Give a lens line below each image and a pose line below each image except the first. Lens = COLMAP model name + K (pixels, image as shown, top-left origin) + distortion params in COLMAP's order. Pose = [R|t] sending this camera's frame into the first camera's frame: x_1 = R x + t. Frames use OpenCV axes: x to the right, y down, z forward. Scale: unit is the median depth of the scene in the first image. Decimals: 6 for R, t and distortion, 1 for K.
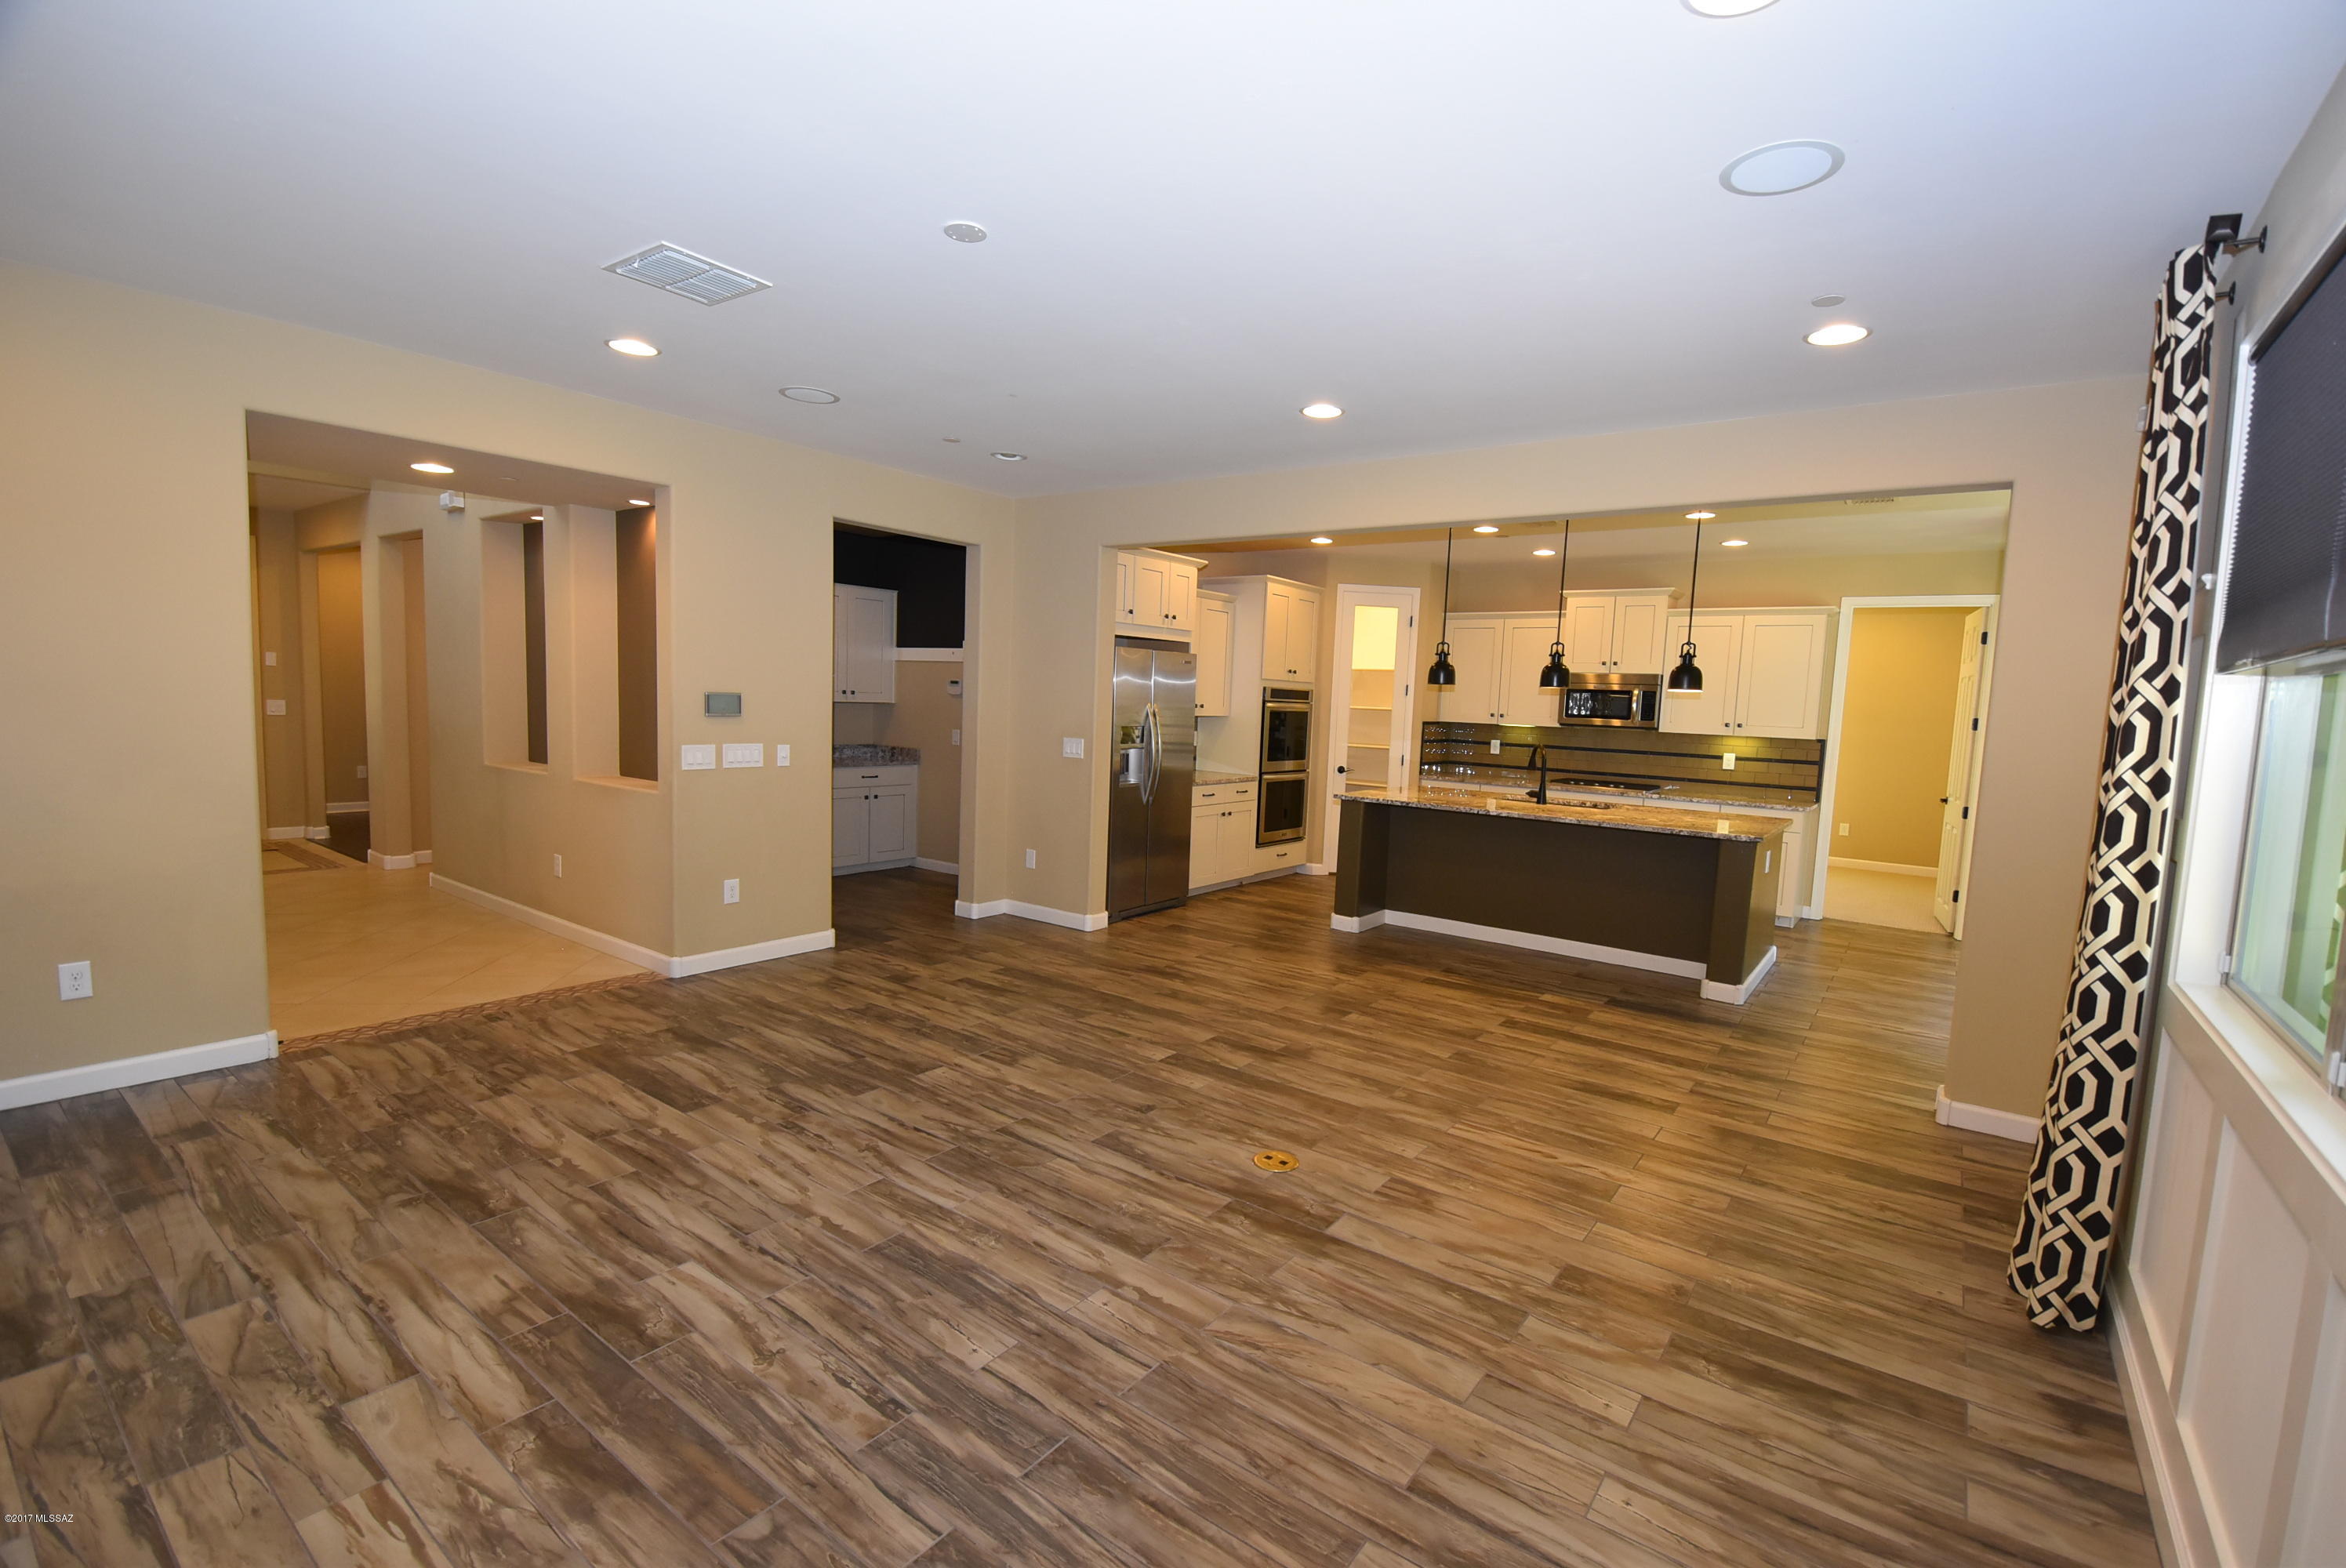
lens RADIAL K [[1030.3, 0, 1192.9], [0, 1030.3, 786.3], [0, 0, 1]] dist [0.010473, -0.016301]
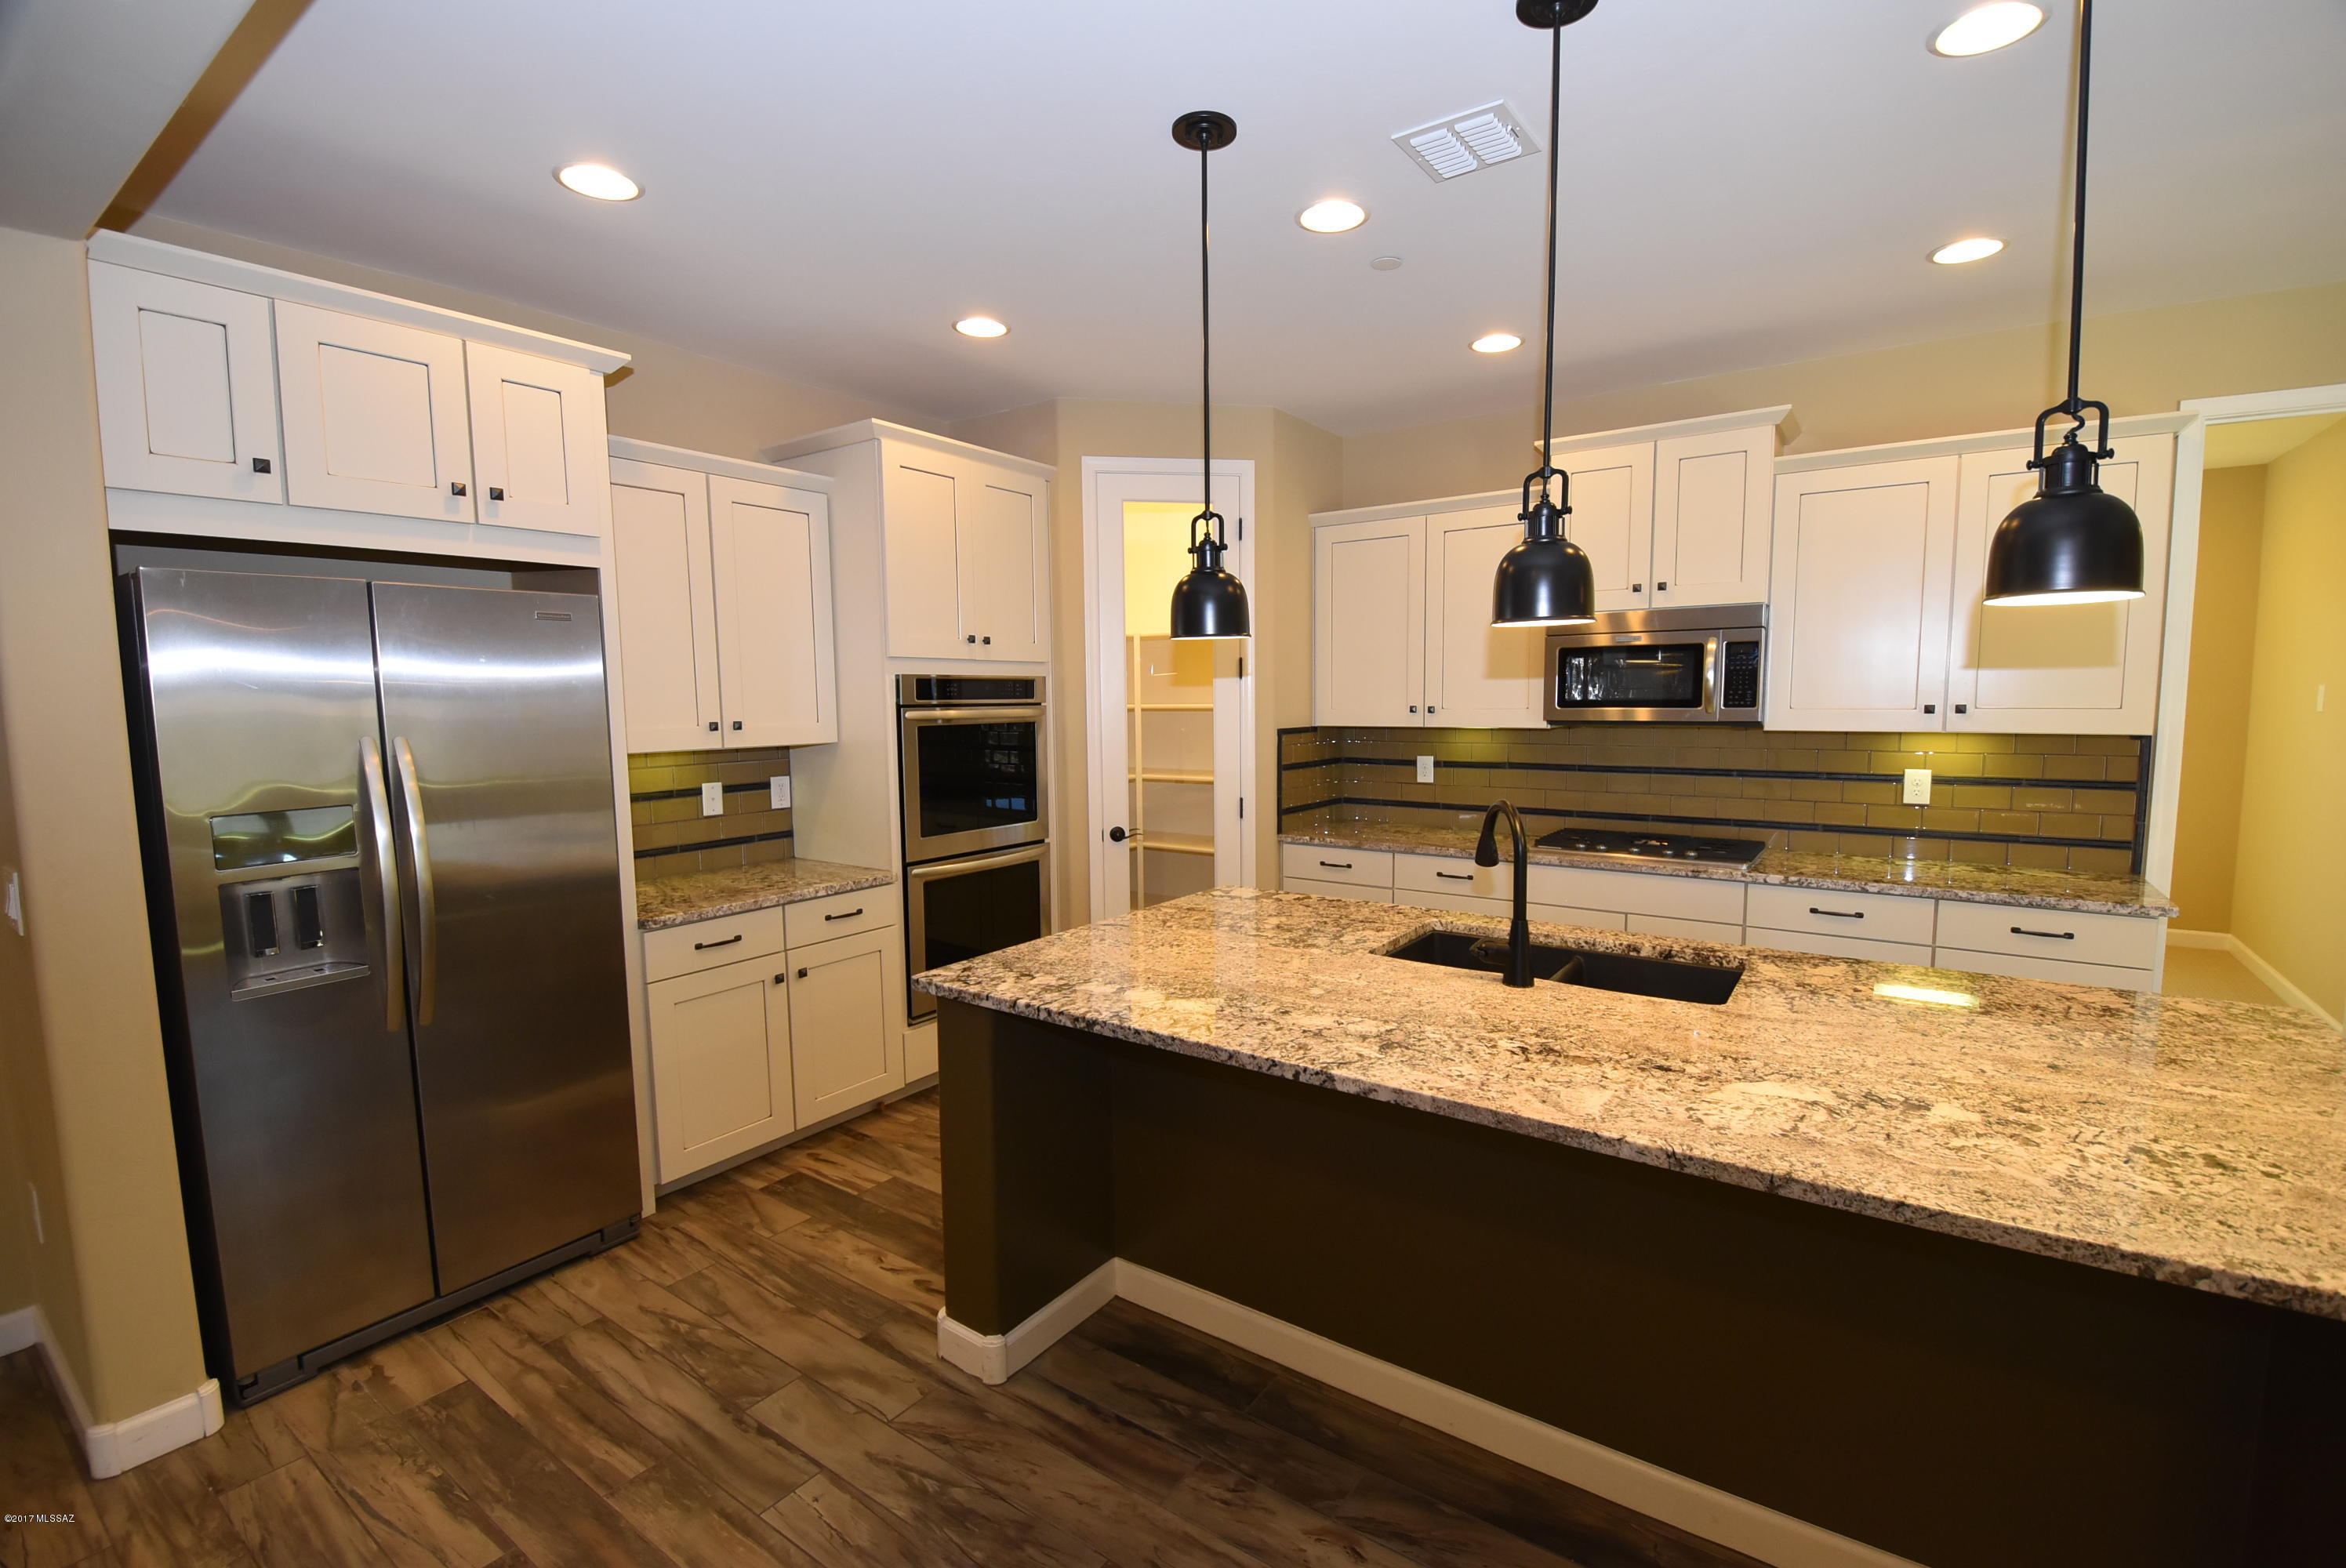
lens RADIAL K [[1030.3, 0, 1196.4], [0, 1030.3, 790.3], [0, 0, 1]] dist [0.010473, -0.016301]
pose [[0.998390, -0.051969, 0.022714, 0.371554], [0.051778, 0.998619, 0.008920, -0.086013], [-0.023146, -0.007730, 0.999702, 1.082547]]
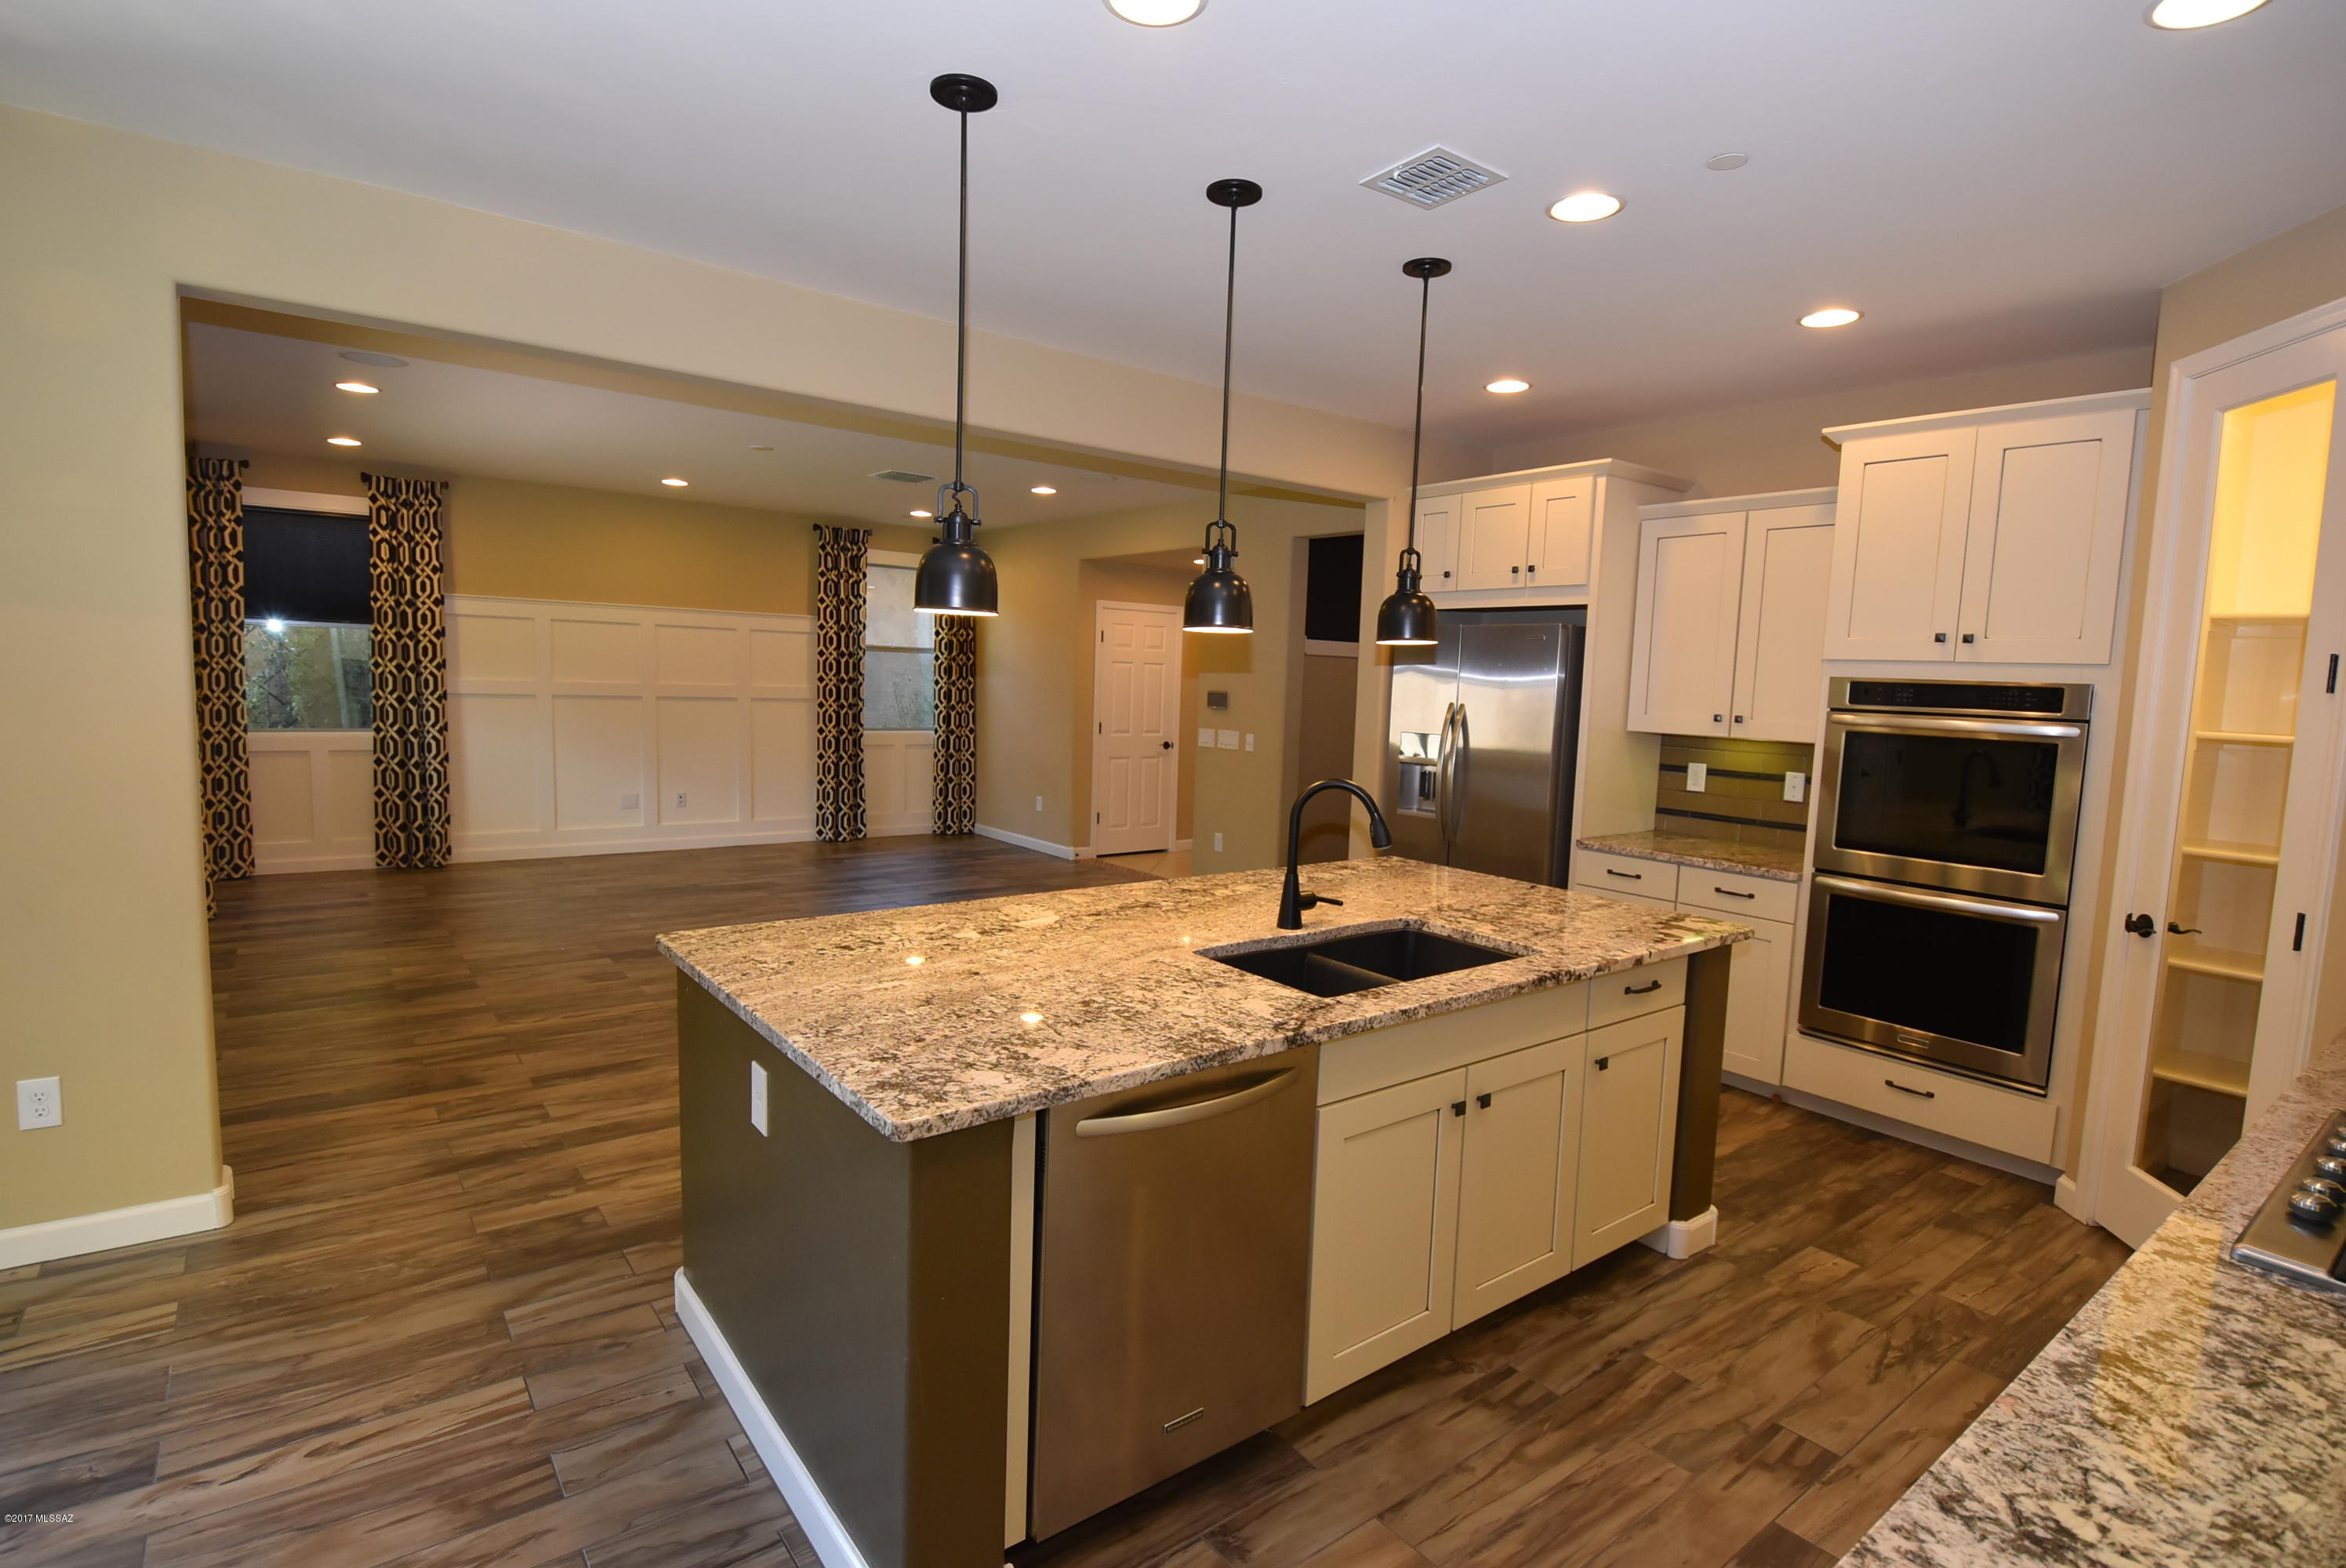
lens RADIAL K [[1145.2, 0, 1186.9], [0, 1145.2, 787.0], [0, 0, 1]] dist [0.004802, -0.011516]
pose [[-0.269670, 0.044095, -0.961943, 1.239260], [-0.132276, 0.987785, 0.082362, -0.106481], [0.953825, 0.149452, -0.260543, 1.724705]]
